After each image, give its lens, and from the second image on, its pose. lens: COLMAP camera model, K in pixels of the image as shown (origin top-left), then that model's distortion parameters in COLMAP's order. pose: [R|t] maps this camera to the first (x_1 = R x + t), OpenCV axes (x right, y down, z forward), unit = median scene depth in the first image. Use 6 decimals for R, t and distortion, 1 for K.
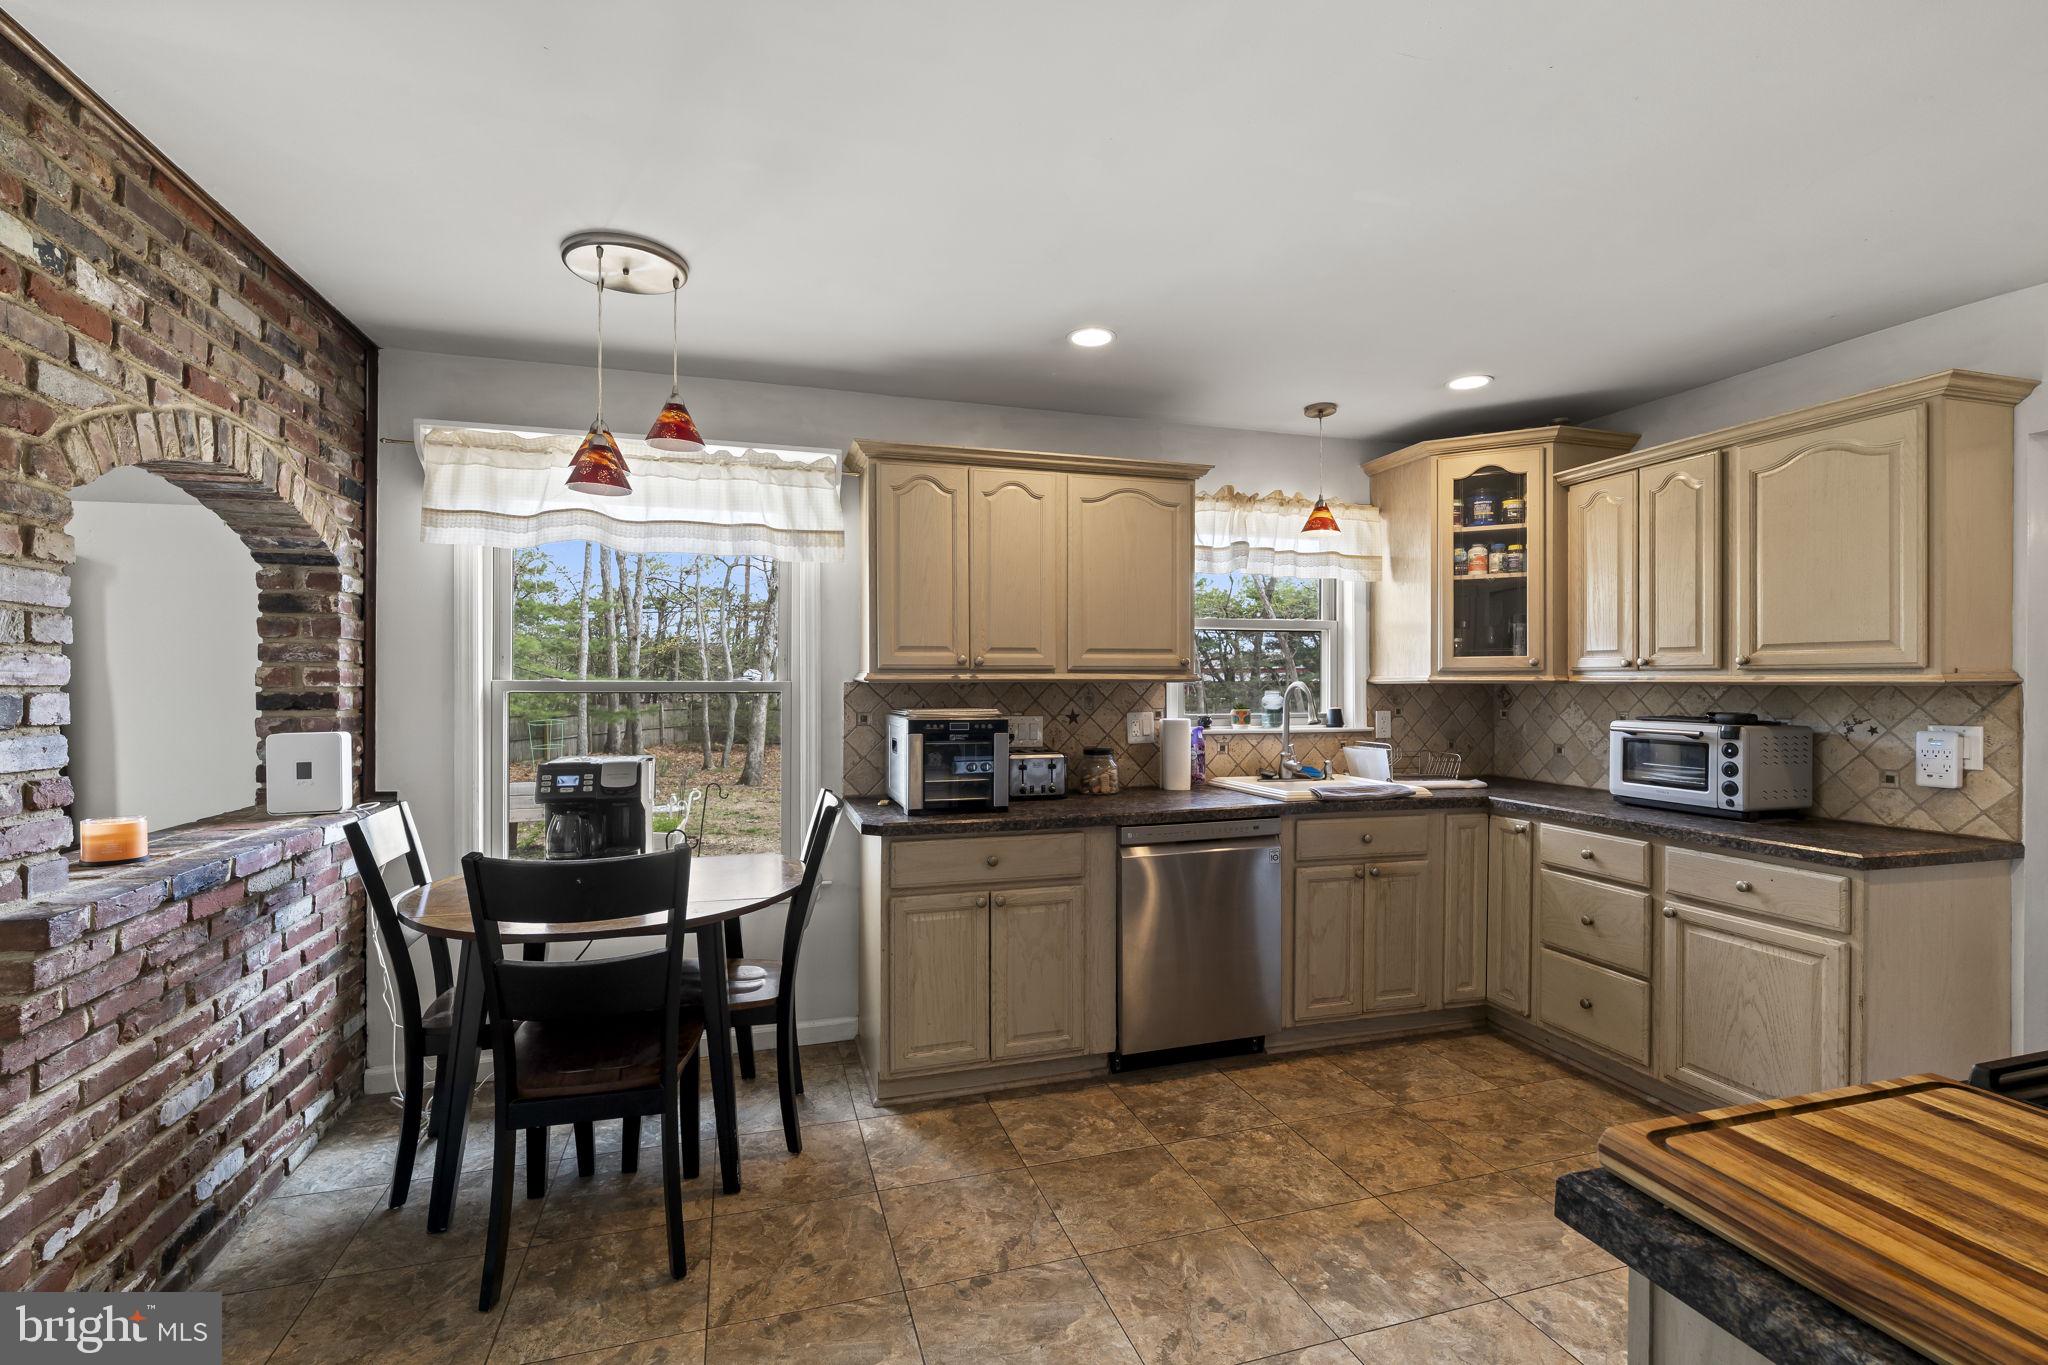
lens RADIAL K [[899.4, 0, 1027.8], [0, 899.4, 685.6], [0, 0, 1]] dist [-0.008347, 0.000163]
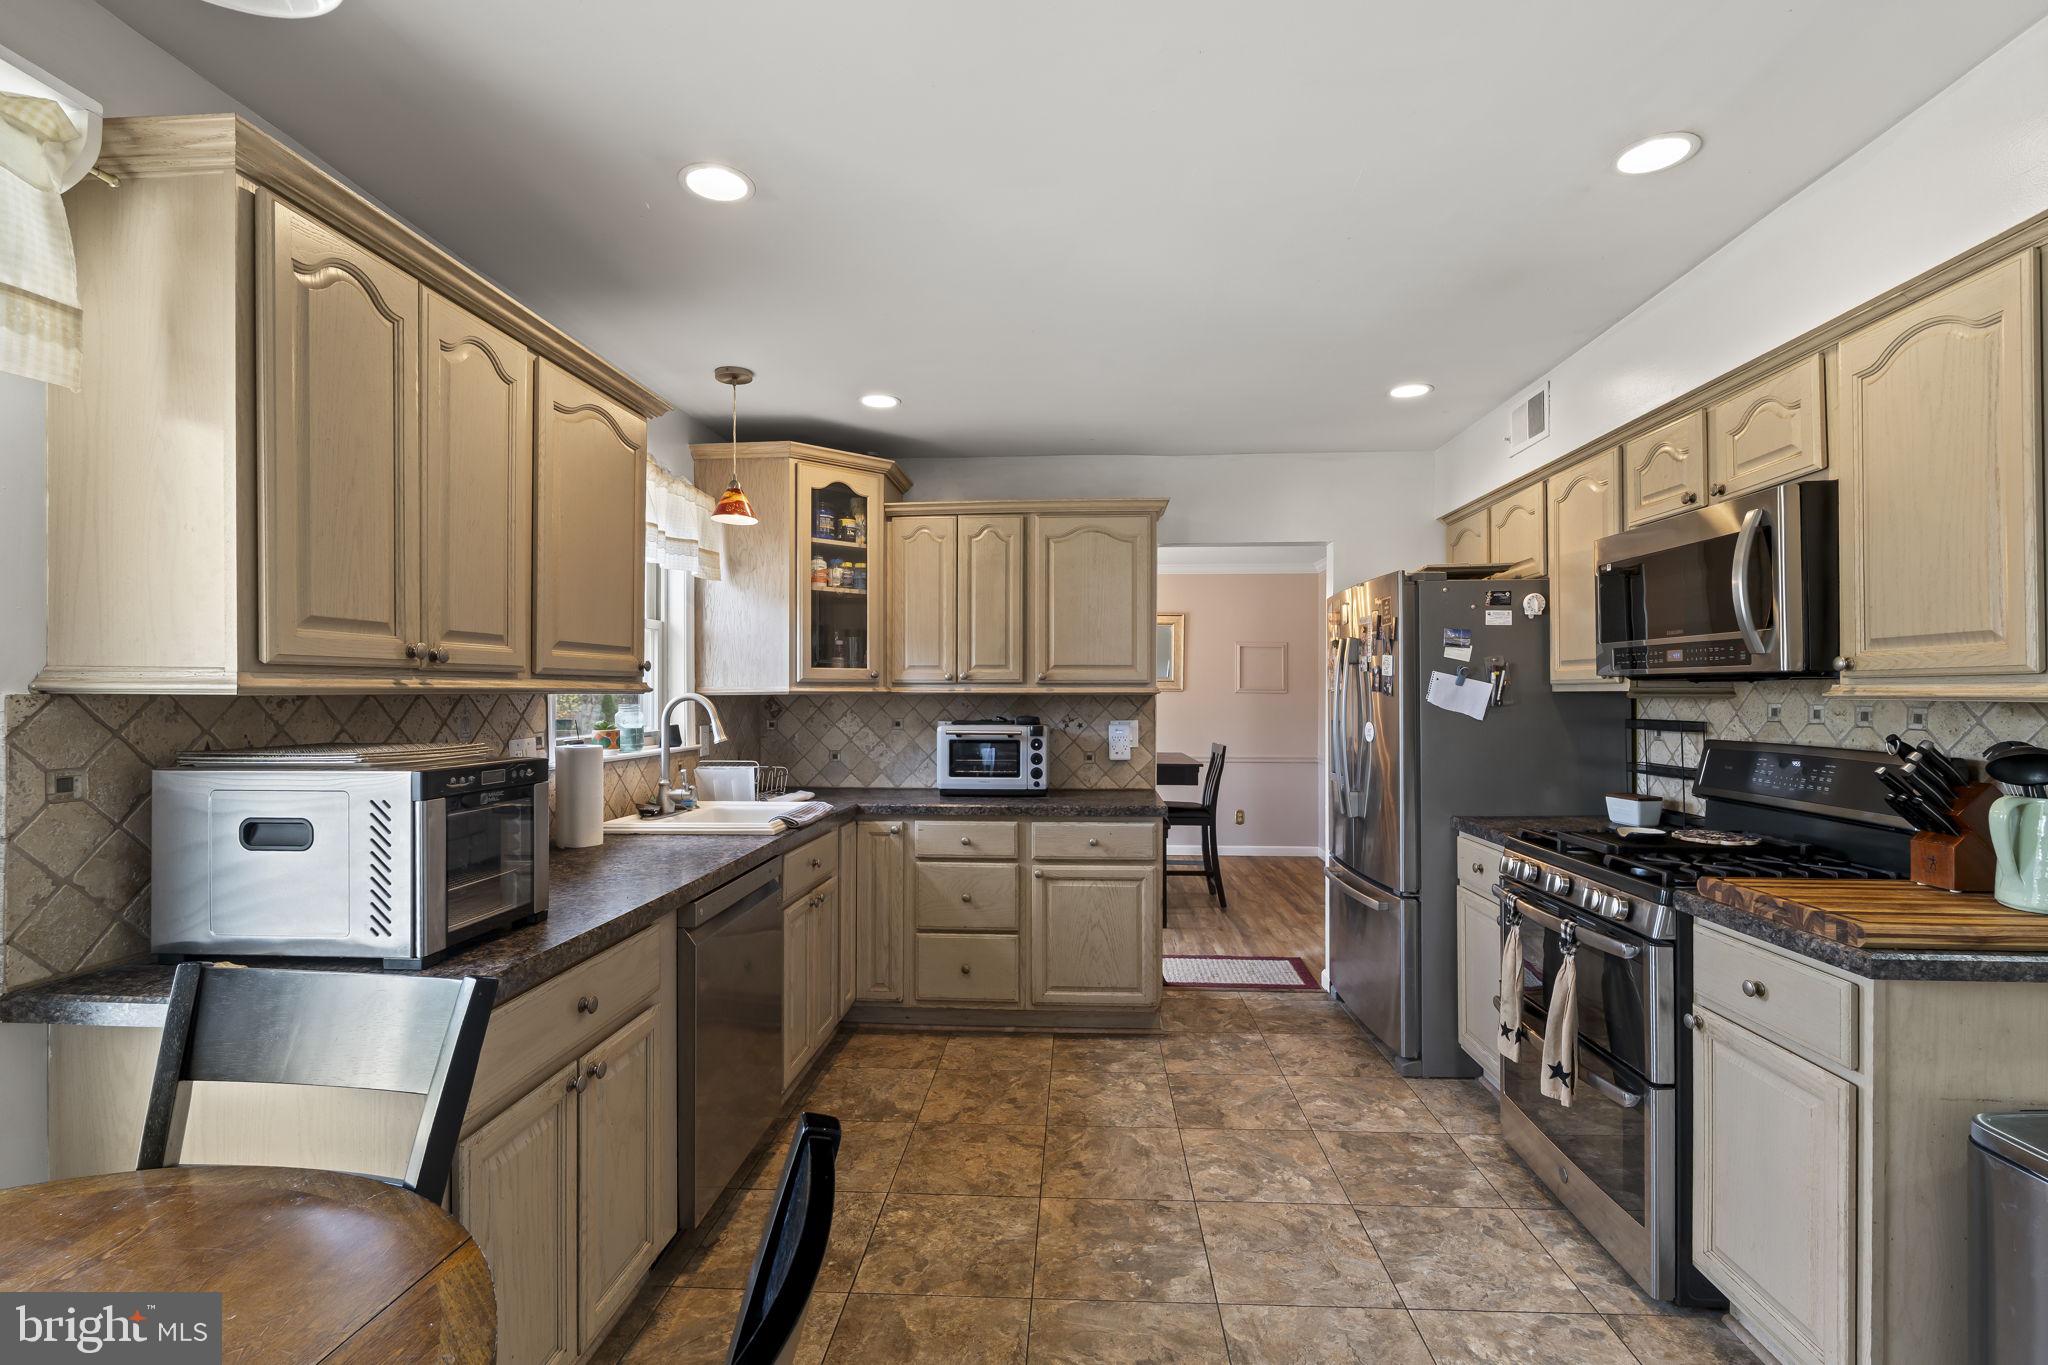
lens RADIAL K [[917.6, 0, 1027.0], [0, 917.6, 699.3], [0, 0, 1]] dist [-0.010715, 0.000352]
pose [[0.352506, -0.007121, 0.935783, -0.446161], [0.005583, 0.999969, 0.005506, -0.001638], [-0.935793, 0.003283, 0.352535, 0.489421]]
